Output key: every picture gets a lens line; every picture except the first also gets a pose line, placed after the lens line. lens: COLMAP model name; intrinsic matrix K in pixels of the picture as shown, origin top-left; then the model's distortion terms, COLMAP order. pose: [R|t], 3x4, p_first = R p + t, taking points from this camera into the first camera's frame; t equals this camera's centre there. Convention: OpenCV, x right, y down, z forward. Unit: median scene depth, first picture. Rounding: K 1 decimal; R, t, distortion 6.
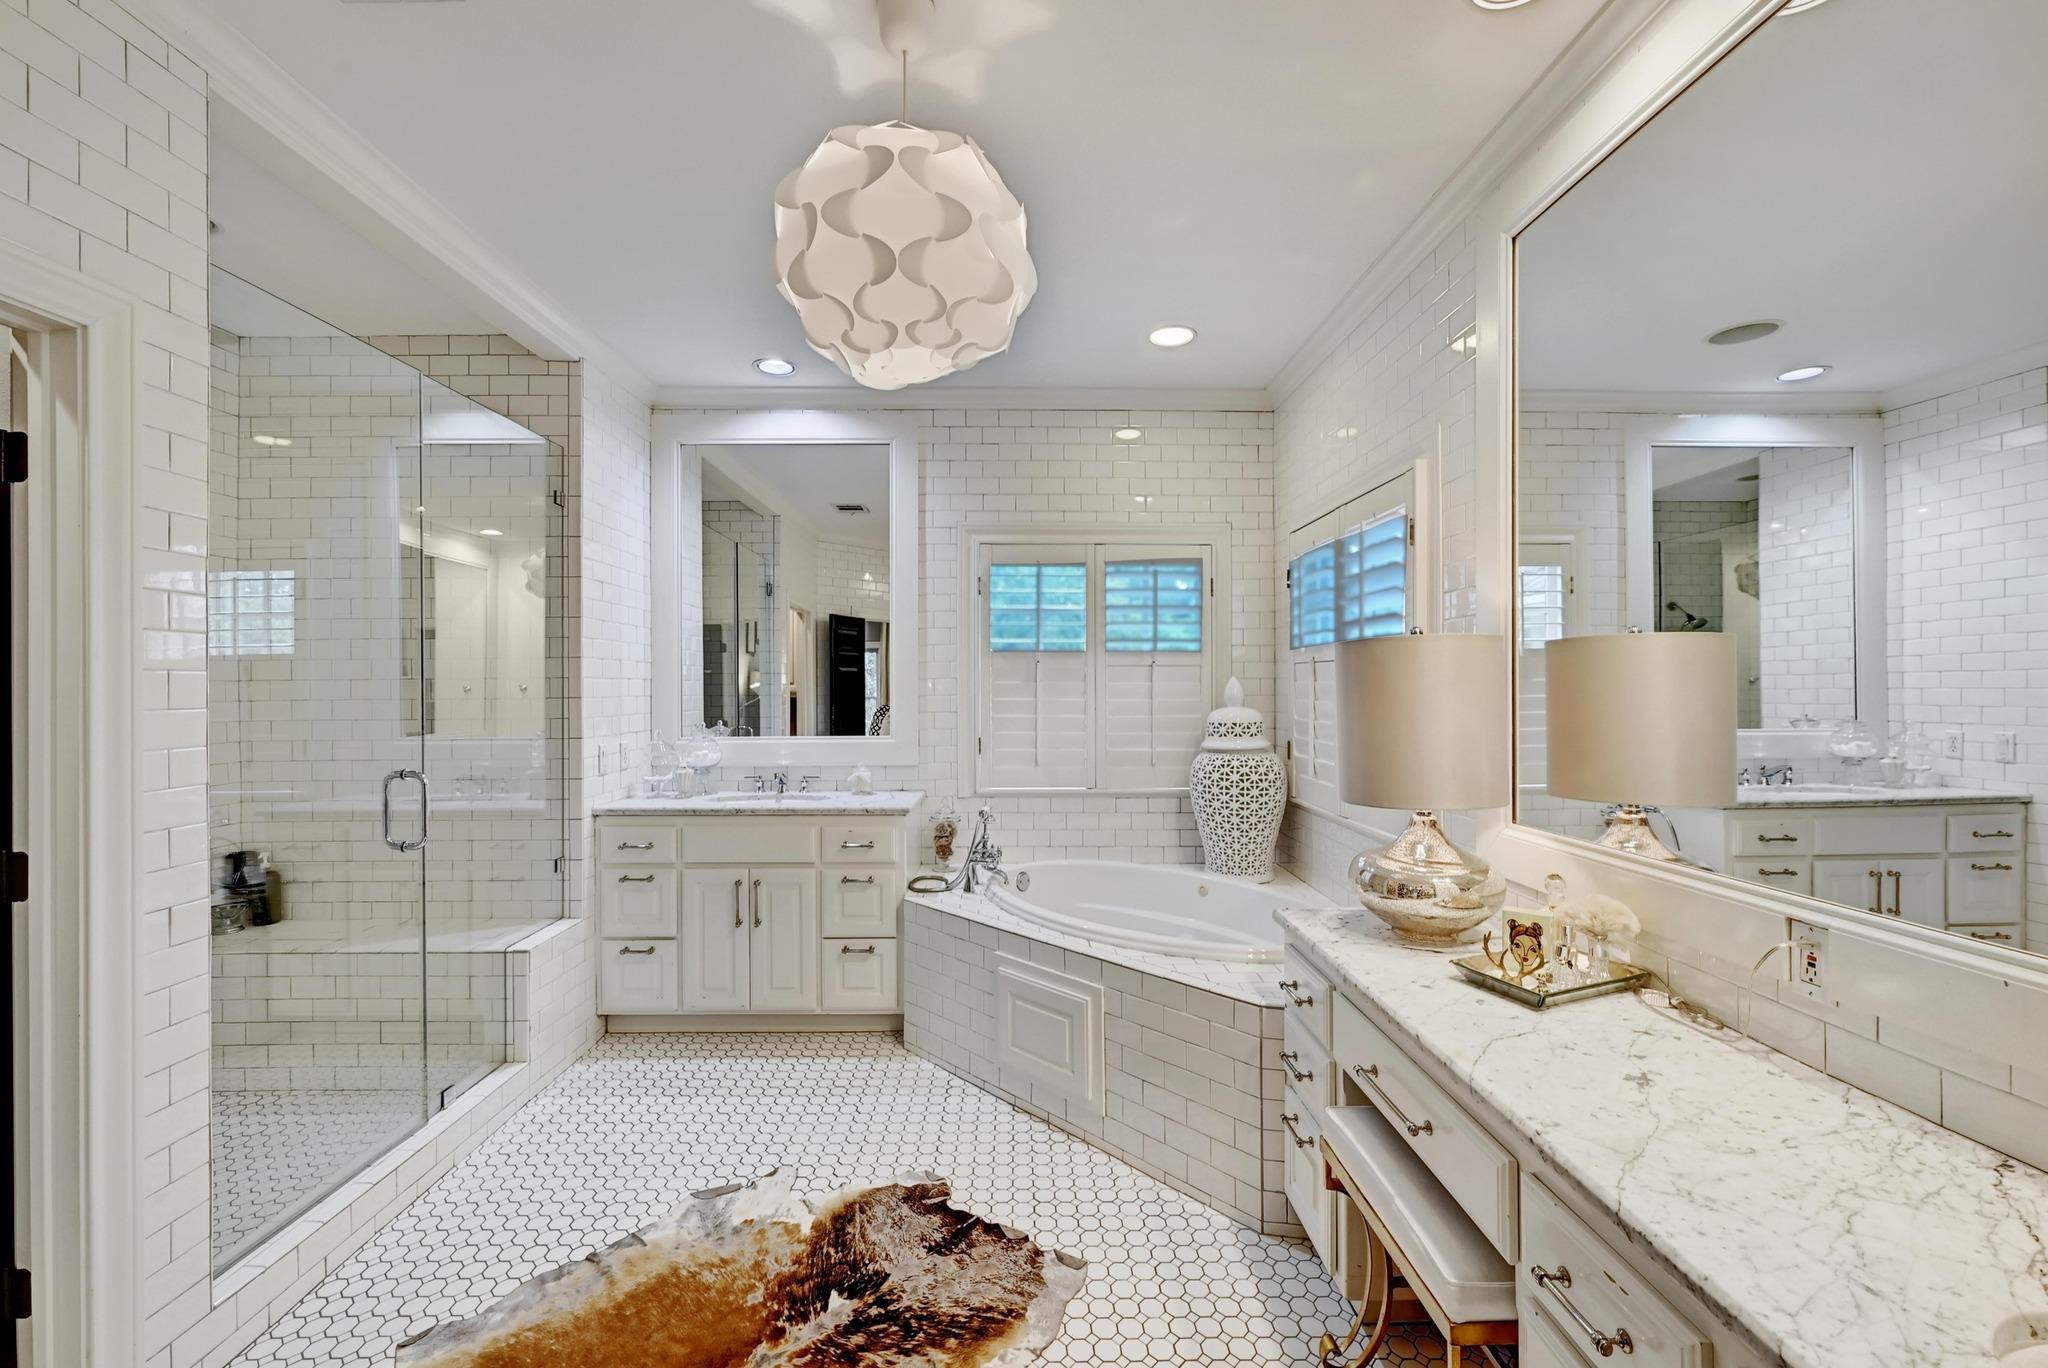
lens RADIAL K [[825.5, 0, 1029.0], [0, 825.5, 686.1], [0, 0, 1]] dist [0.008489, -0.000879]
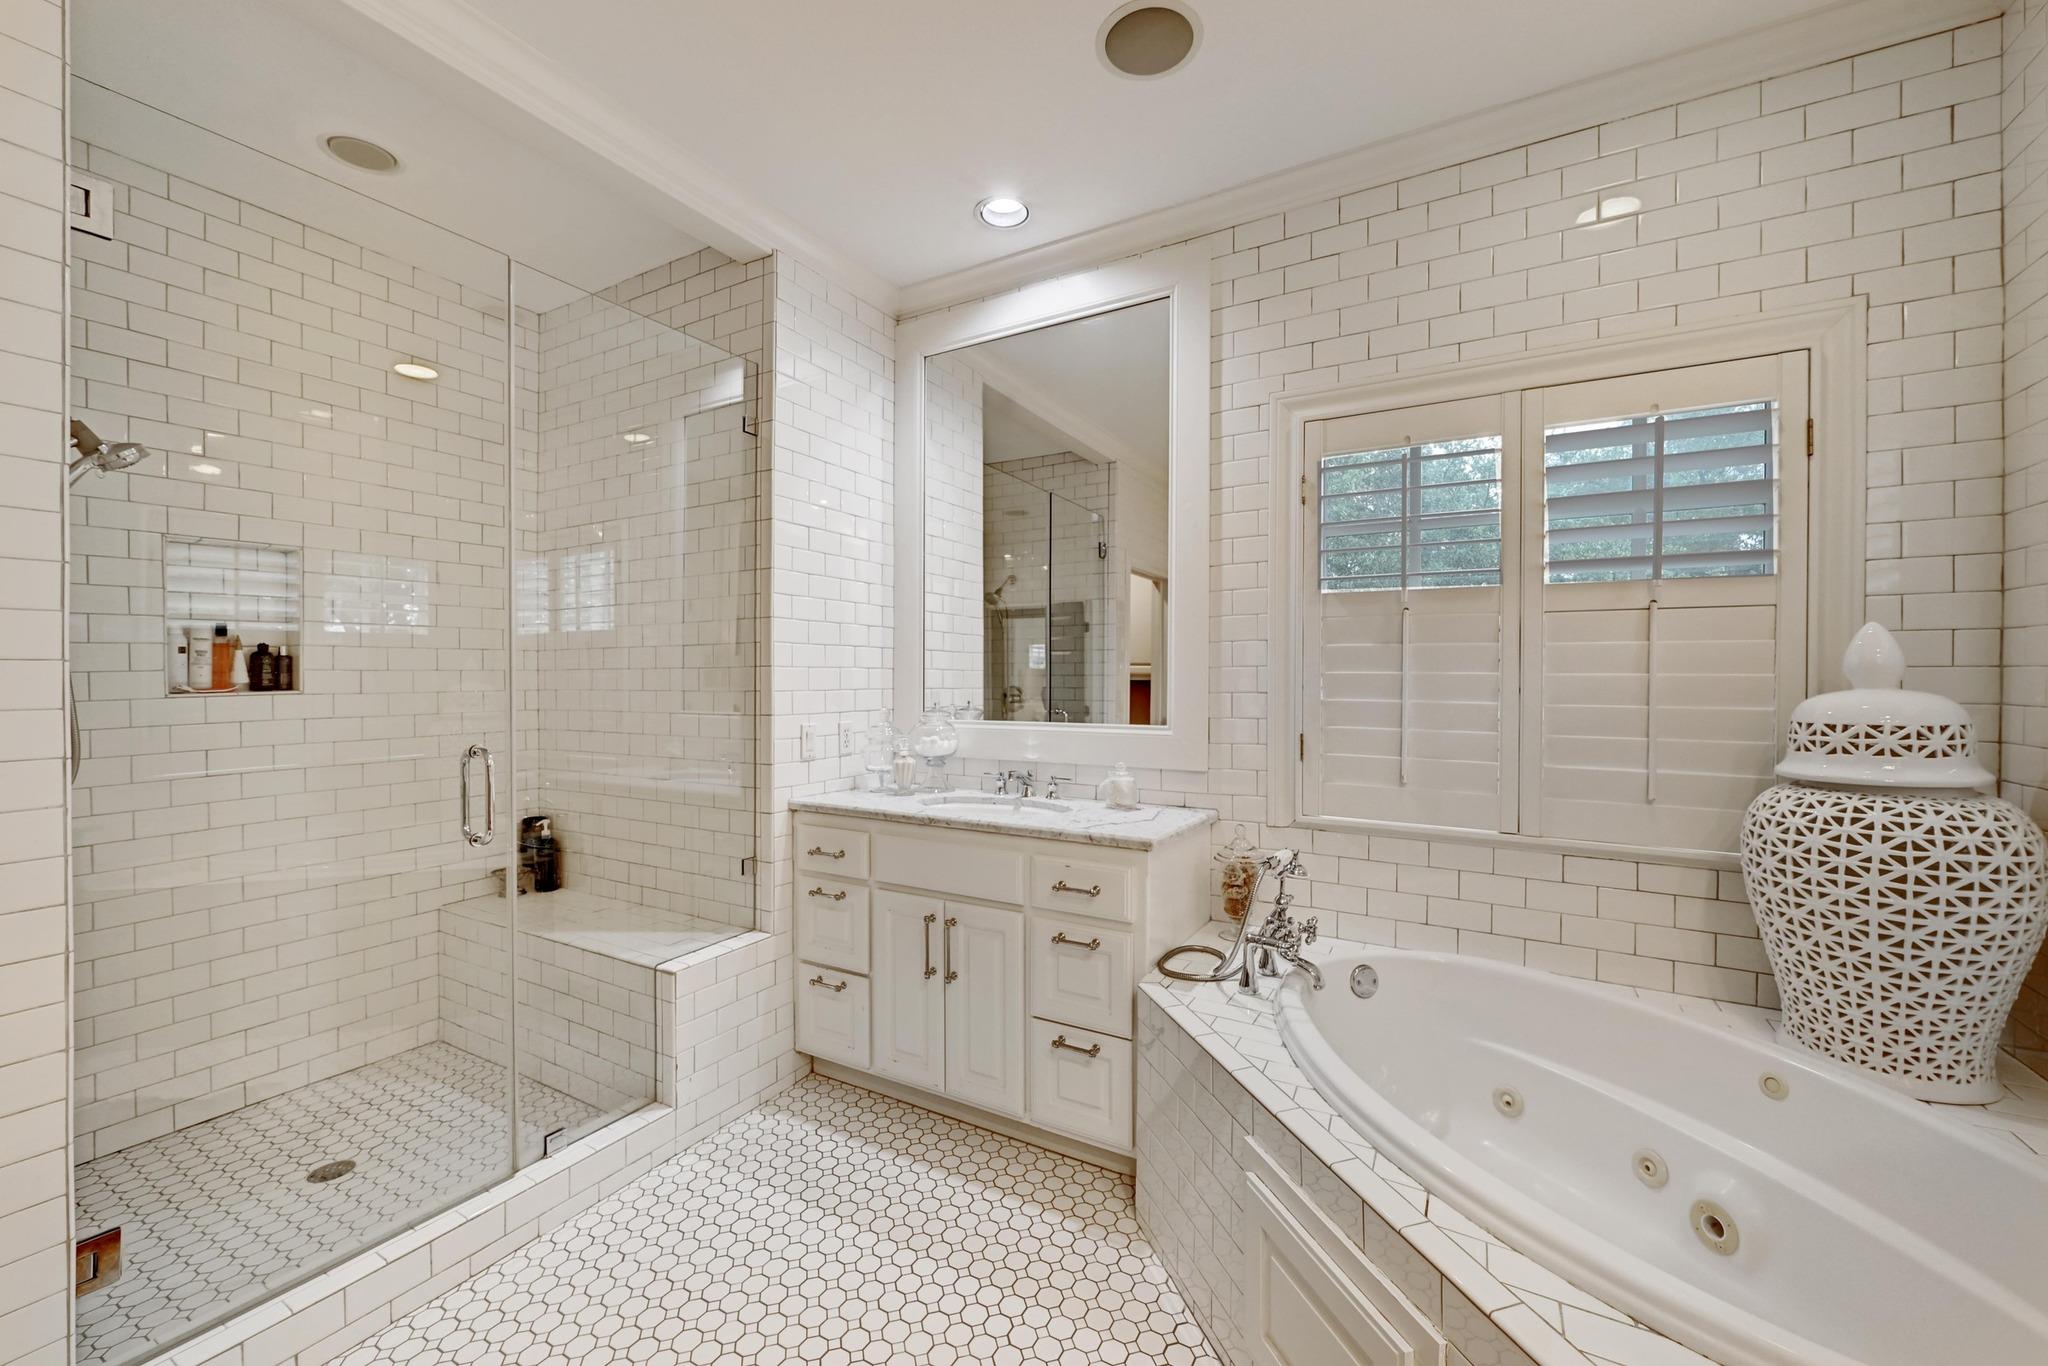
lens RADIAL K [[825.5, 0, 1016.7], [0, 825.5, 690.0], [0, 0, 1]] dist [0.008489, -0.000879]
pose [[0.858455, 0.012499, -0.512737, 0.085755], [-0.002952, 0.999807, 0.019430, 0.019906], [0.512881, -0.015166, 0.858326, 0.398891]]
